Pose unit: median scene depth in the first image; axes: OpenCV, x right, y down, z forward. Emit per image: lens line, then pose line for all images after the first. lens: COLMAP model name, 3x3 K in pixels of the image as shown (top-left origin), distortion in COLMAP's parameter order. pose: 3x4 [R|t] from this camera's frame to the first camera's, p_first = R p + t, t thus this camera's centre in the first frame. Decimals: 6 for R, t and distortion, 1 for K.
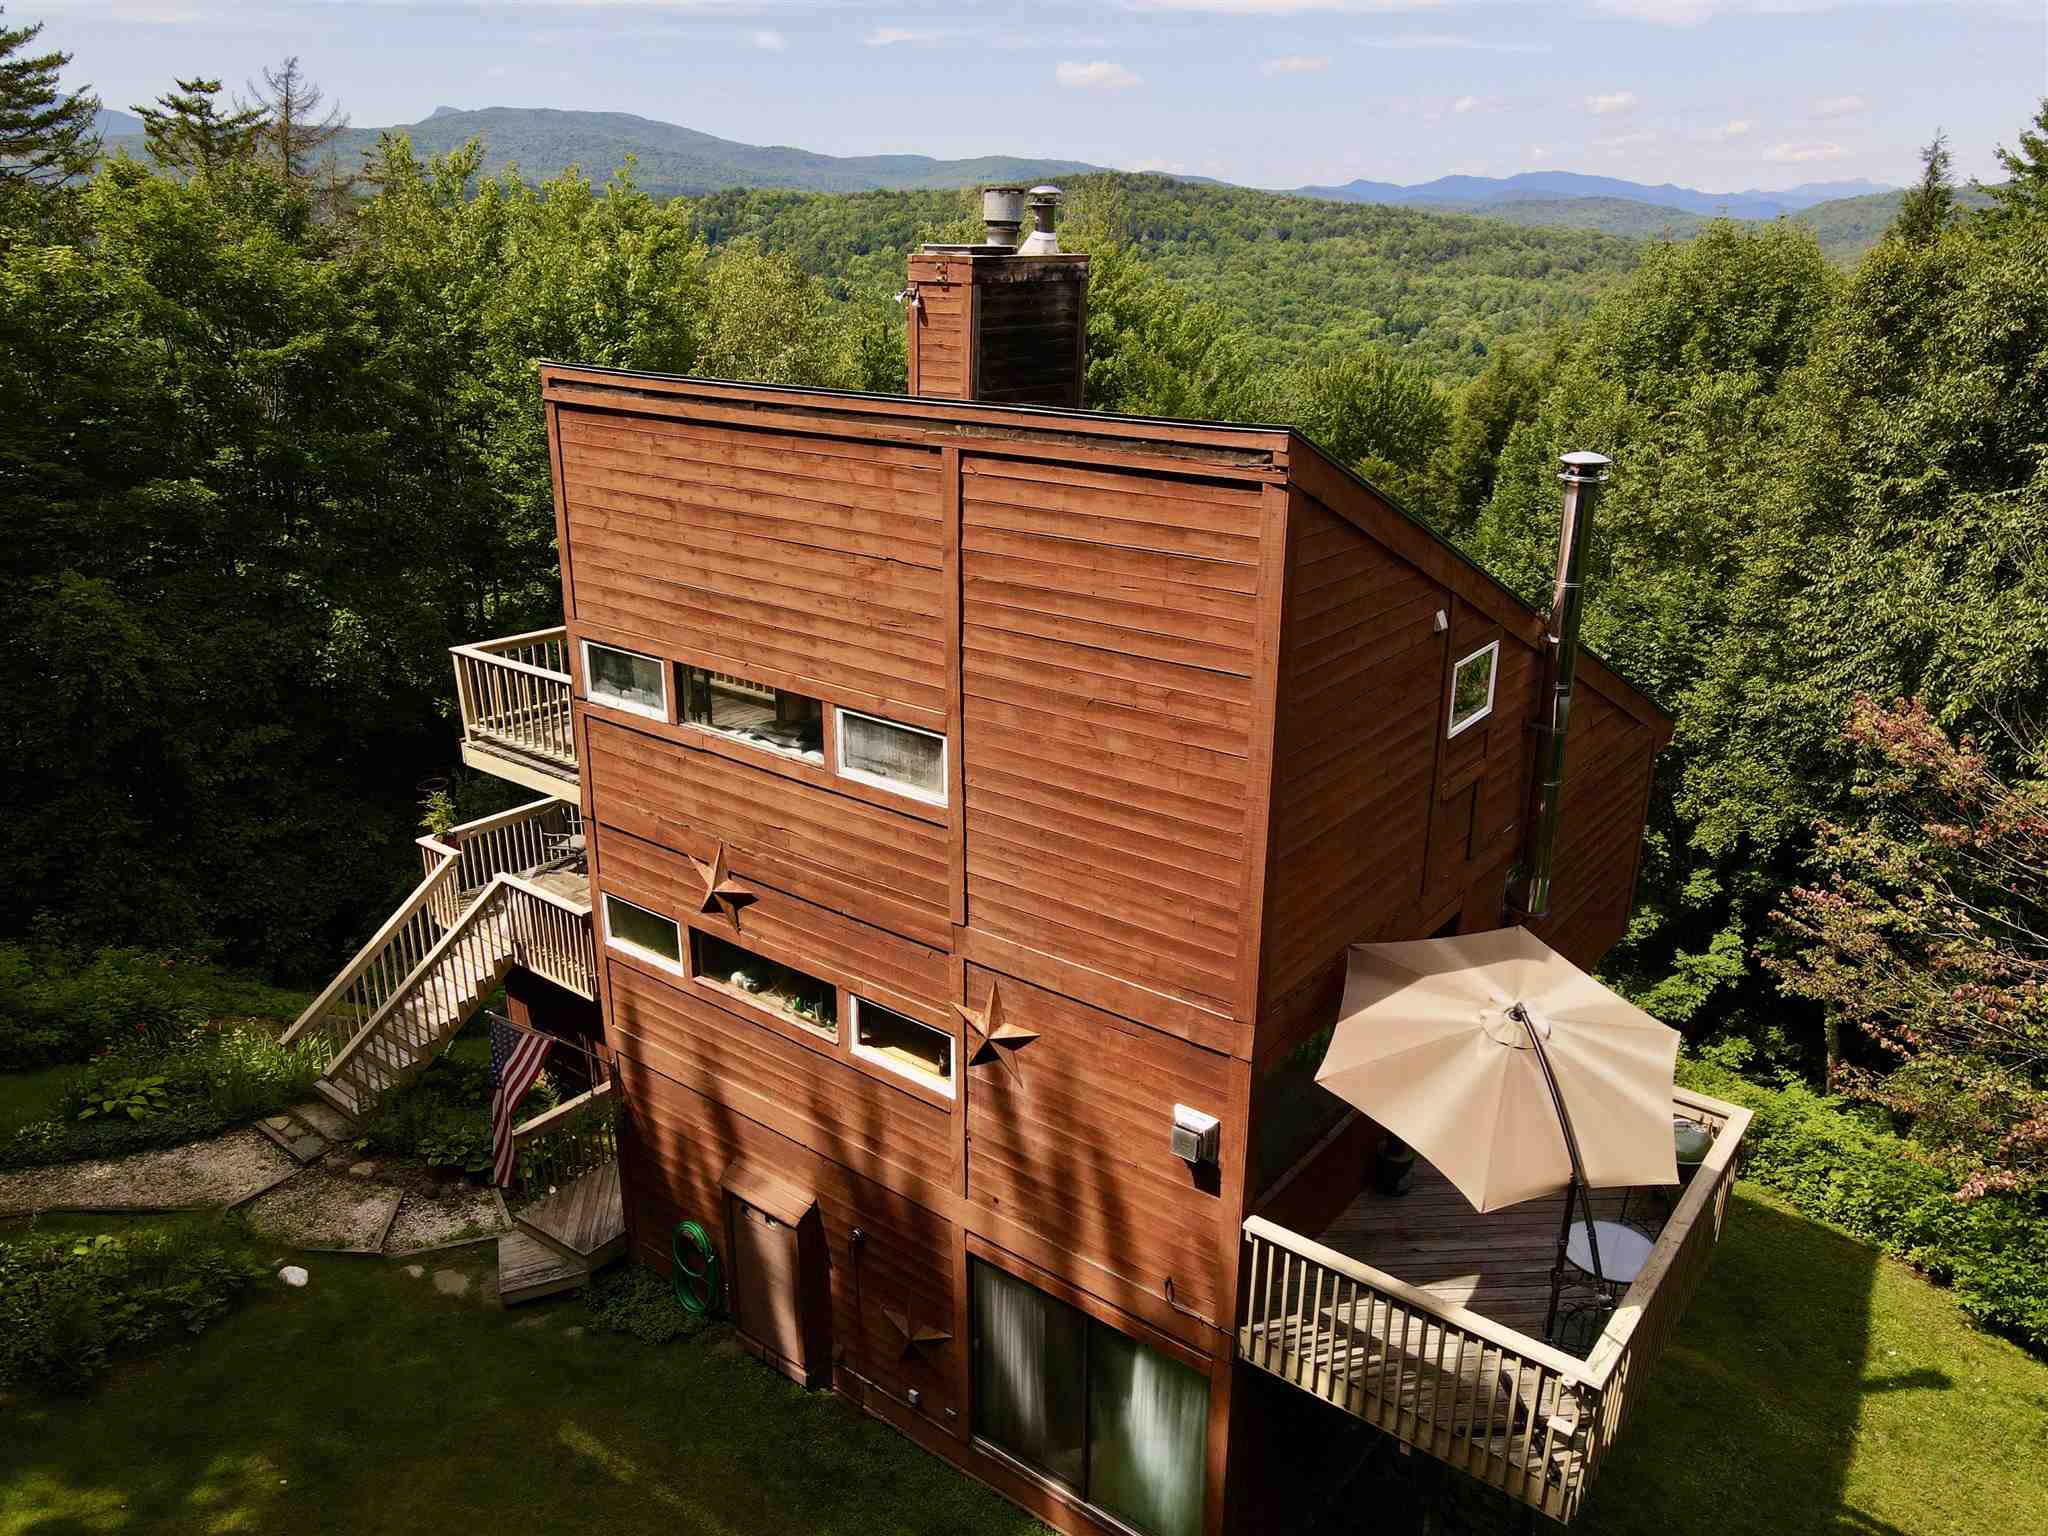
lens RADIAL K [[1489.3, 0, 1021.6], [0, 1489.3, 775.3], [0, 0, 1]] dist [0.011176, 0.010340]
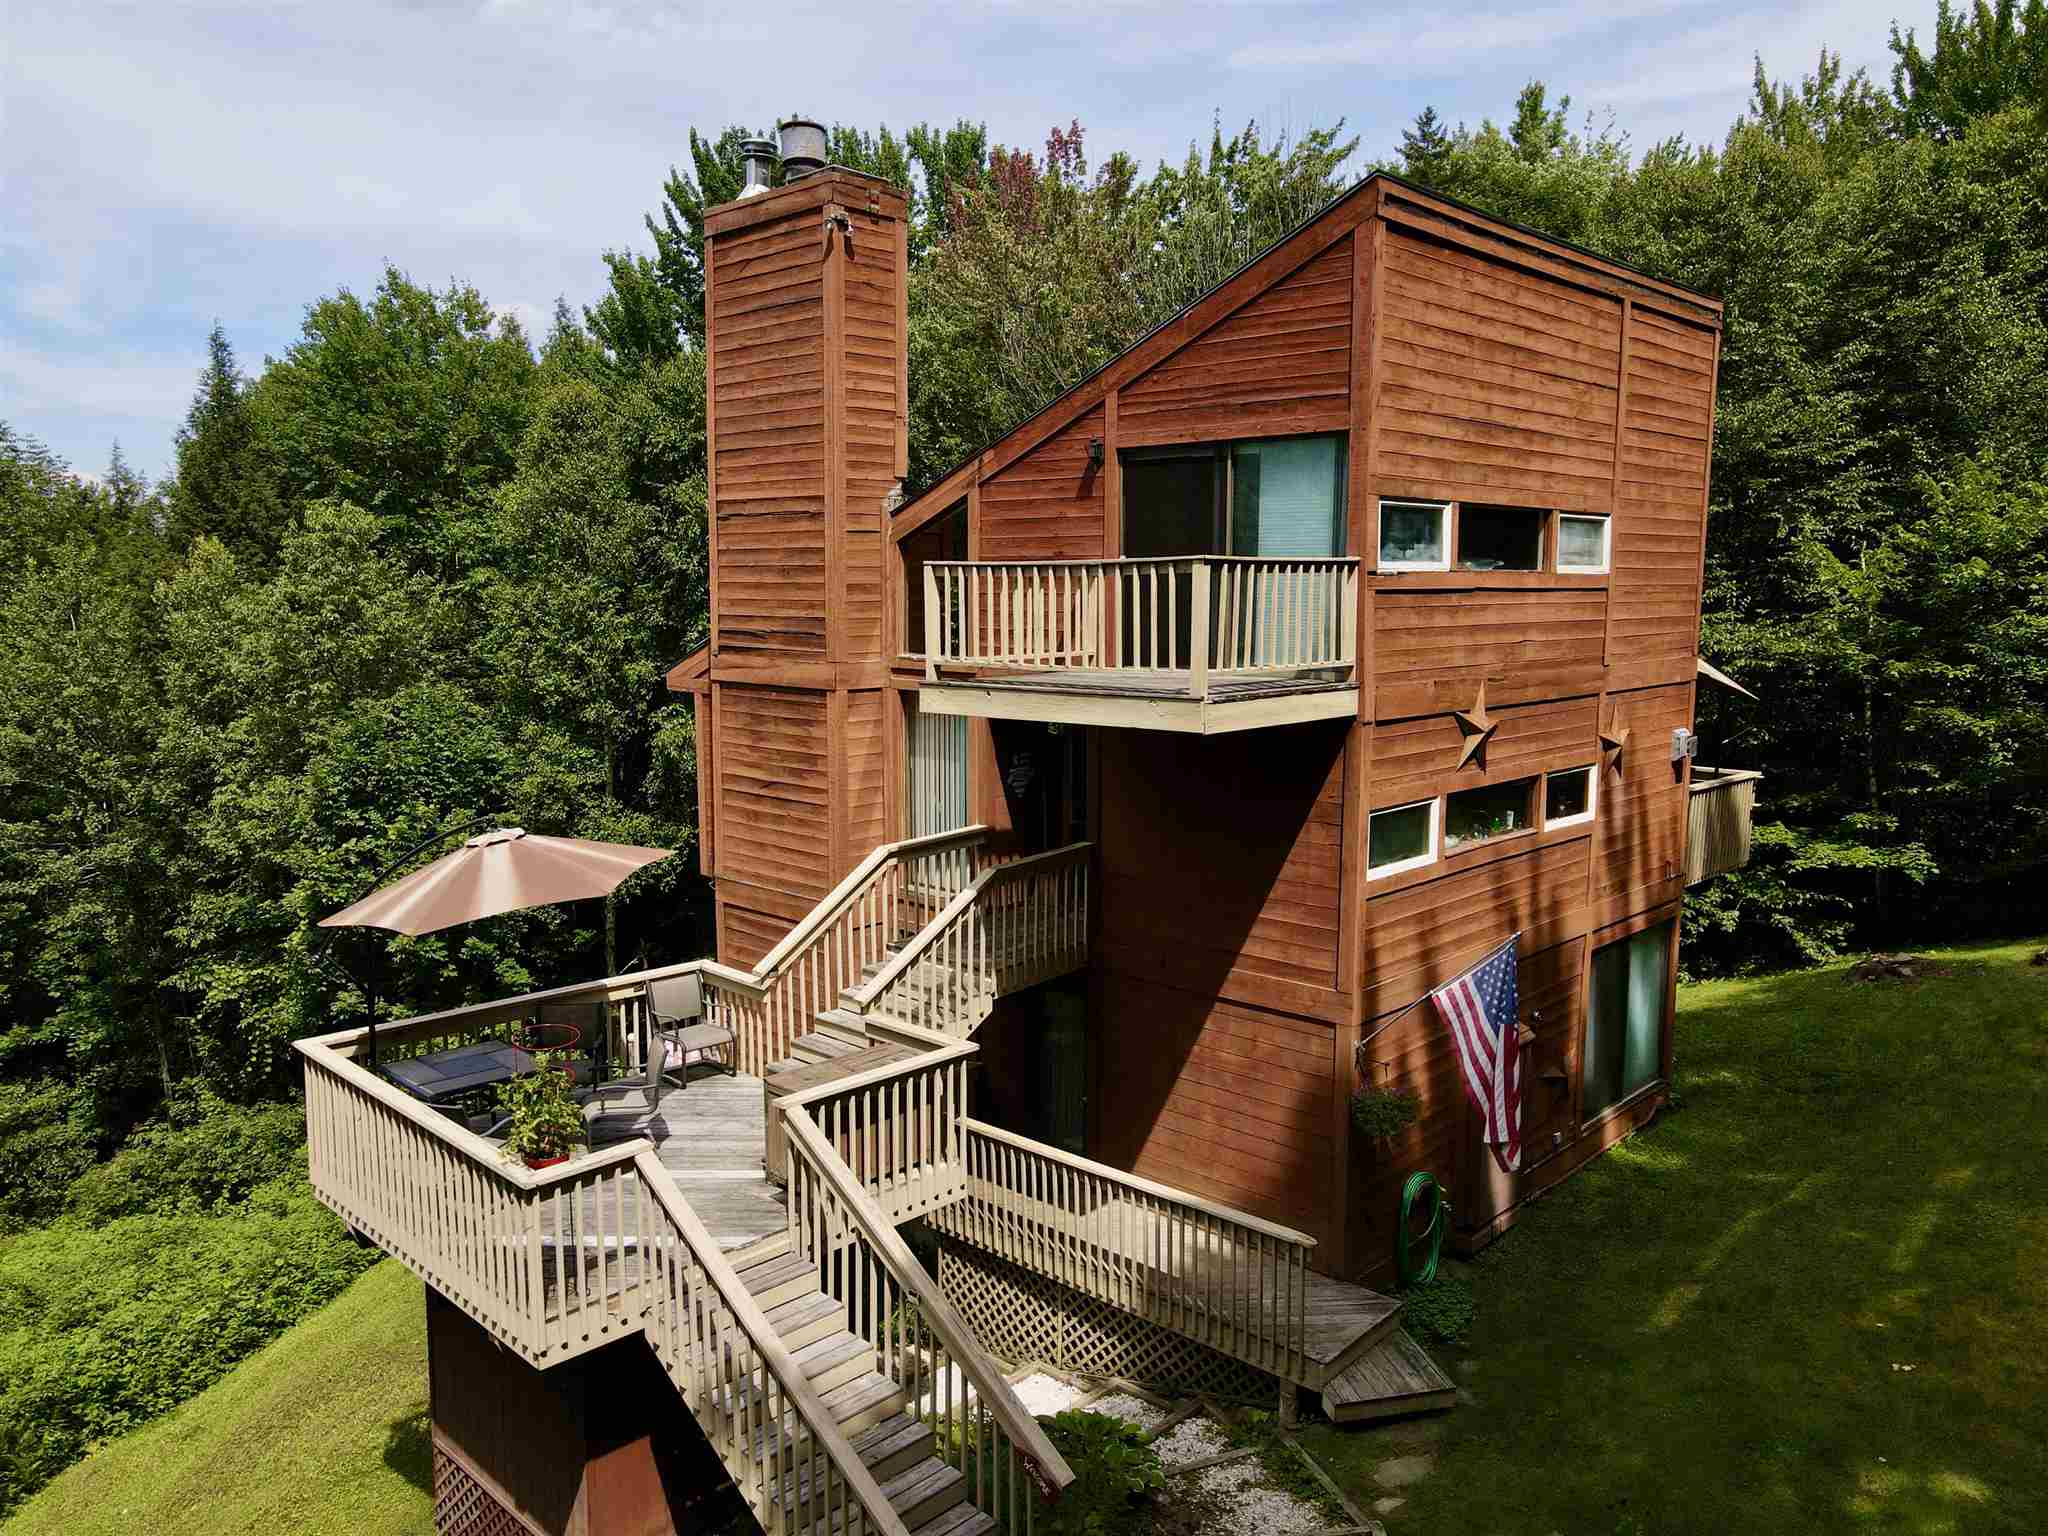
lens RADIAL K [[1489.3, 0, 1015.3], [0, 1489.3, 761.1], [0, 0, 1]] dist [0.011176, 0.010340]
pose [[0.095381, -0.128673, 0.987090, -1.229360], [0.332460, 0.938789, 0.090252, -0.099405], [-0.938282, 0.319559, 0.132321, 1.168911]]
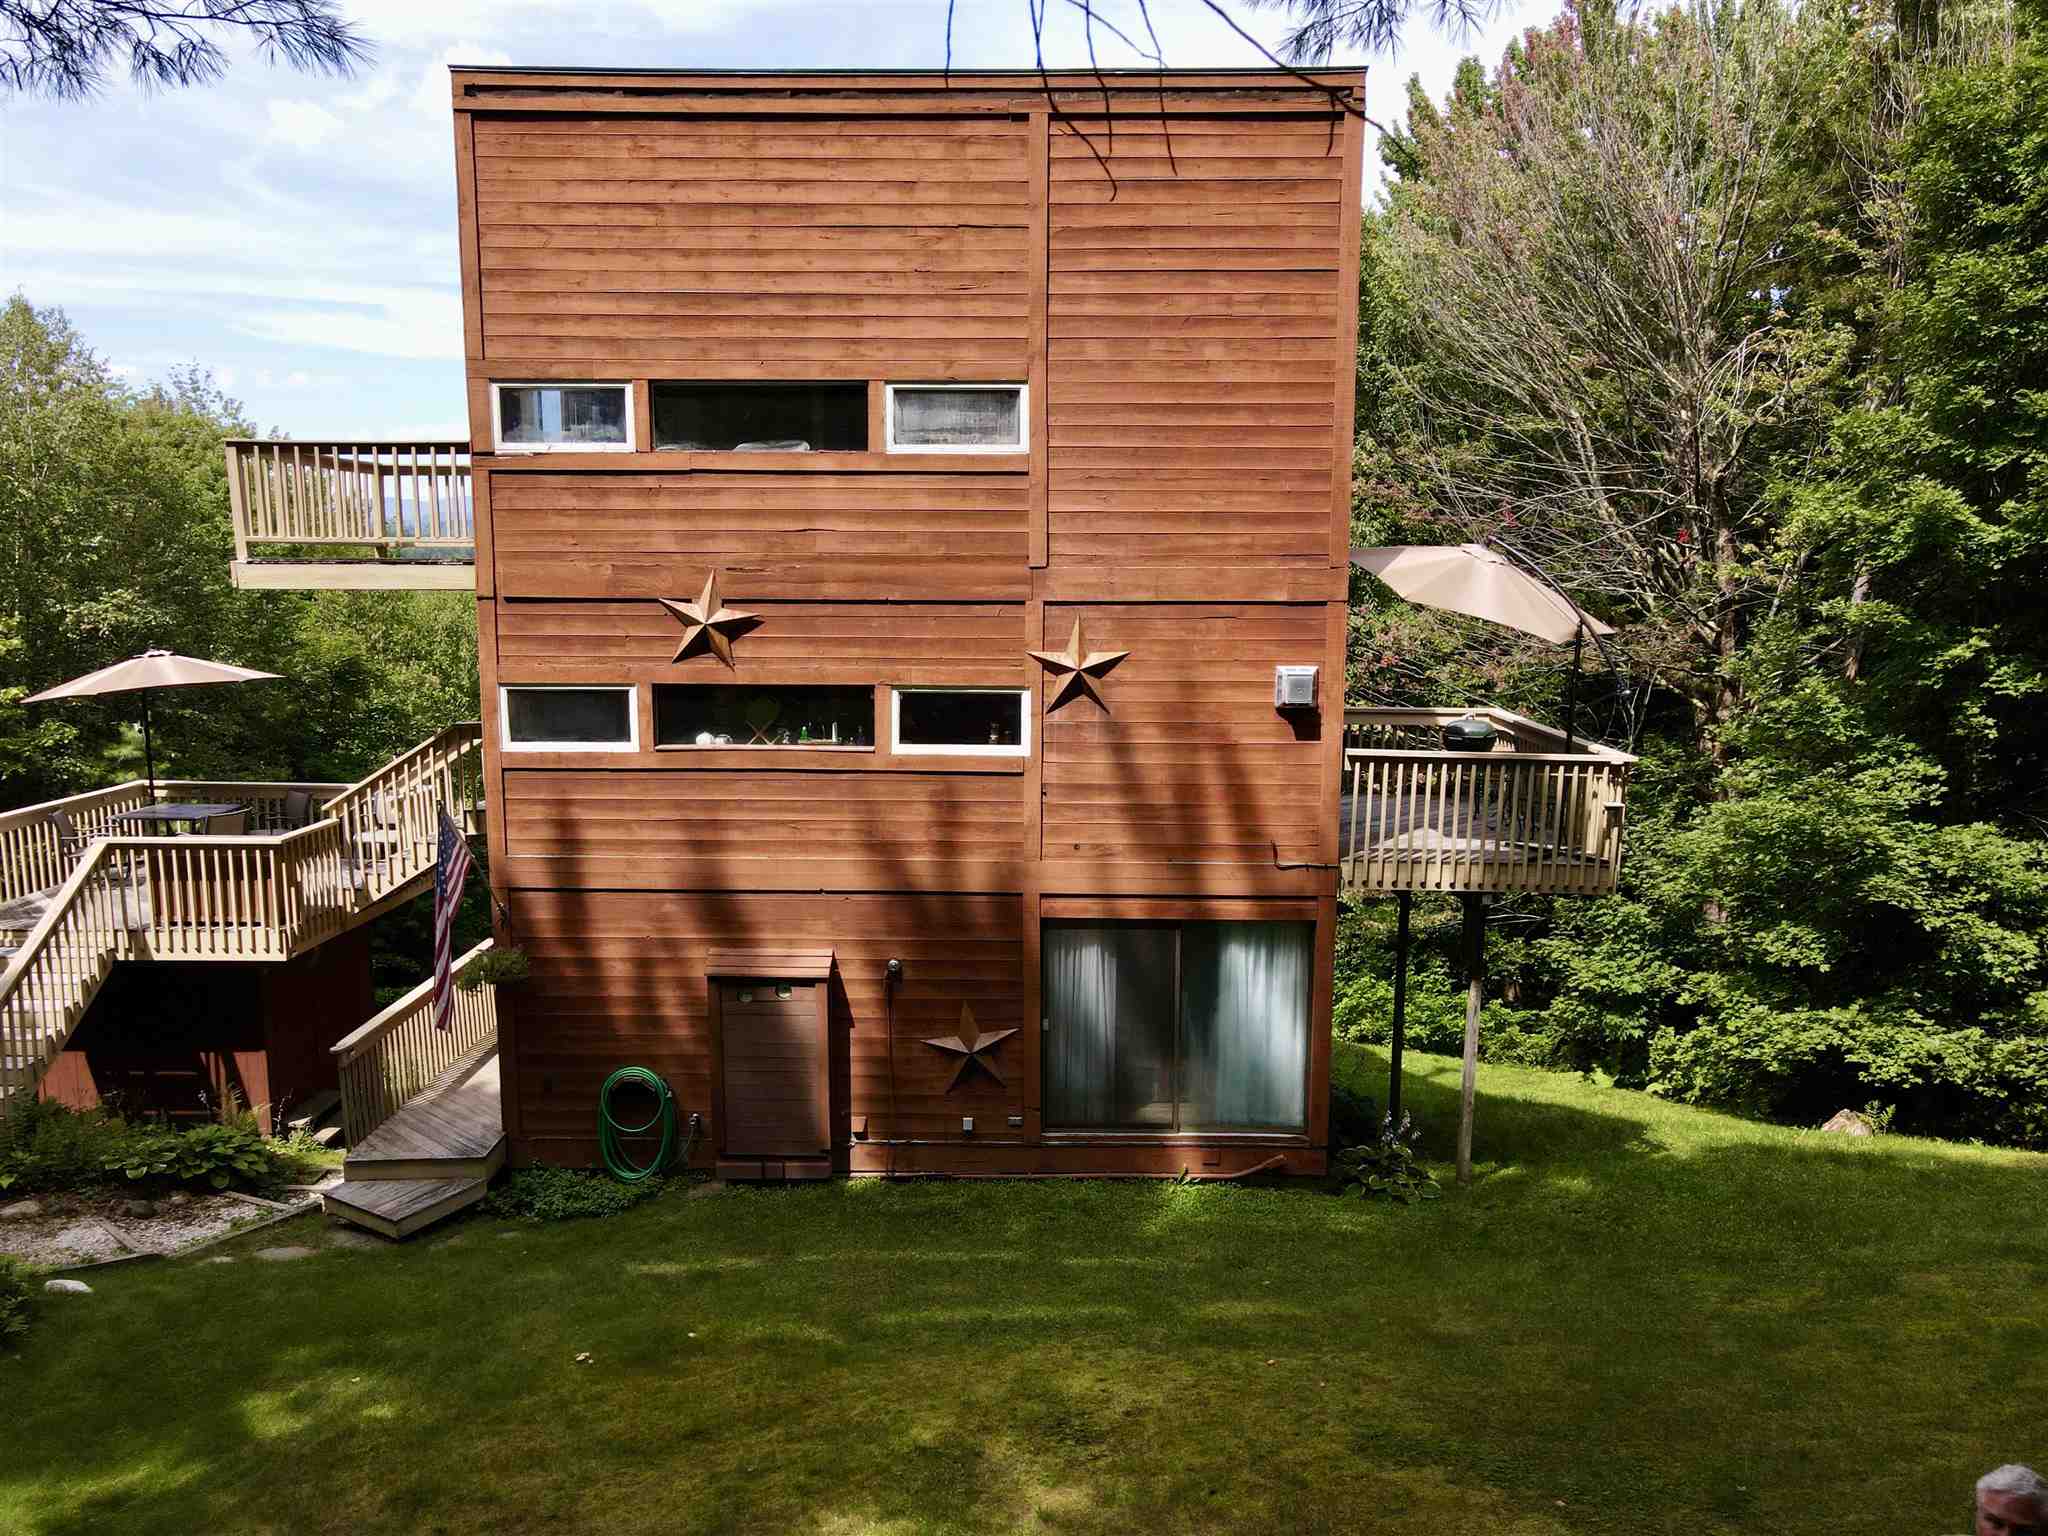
lens RADIAL K [[1489.3, 0, 1030.6], [0, 1489.3, 764.5], [0, 0, 1]] dist [0.011176, 0.010340]
pose [[0.790398, -0.087578, 0.606301, -0.625628], [0.207697, 0.969418, -0.130733, 0.330892], [-0.576309, 0.229258, 0.784416, 0.158768]]
